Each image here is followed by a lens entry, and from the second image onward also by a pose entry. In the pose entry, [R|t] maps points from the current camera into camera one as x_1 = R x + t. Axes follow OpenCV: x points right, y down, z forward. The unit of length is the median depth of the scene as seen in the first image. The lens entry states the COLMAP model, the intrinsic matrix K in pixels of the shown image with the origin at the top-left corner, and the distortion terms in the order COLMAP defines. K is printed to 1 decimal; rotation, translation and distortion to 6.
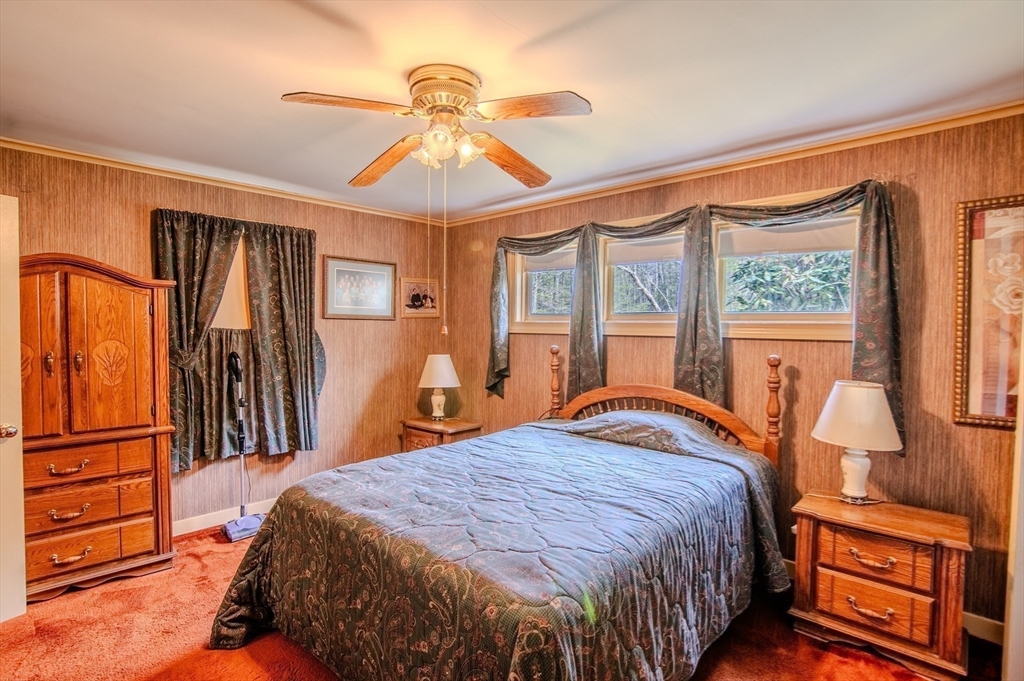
lens RADIAL K [[498.4, 0, 508.1], [0, 498.4, 342.5], [0, 0, 1]] dist [-0.024149, 0.004543]
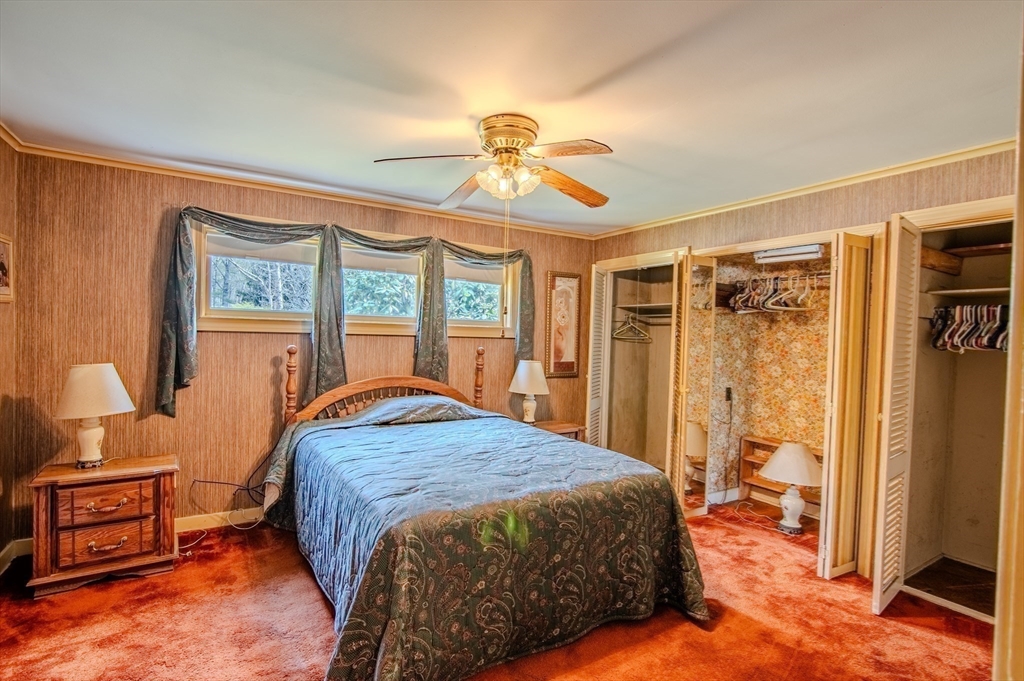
lens RADIAL K [[498.4, 0, 510.0], [0, 498.4, 337.7], [0, 0, 1]] dist [-0.024149, 0.004543]
pose [[0.263470, -0.009981, 0.964616, -0.907253], [0.008157, 0.999934, 0.008118, -0.015897], [-0.964633, 0.005730, 0.263534, 0.473010]]
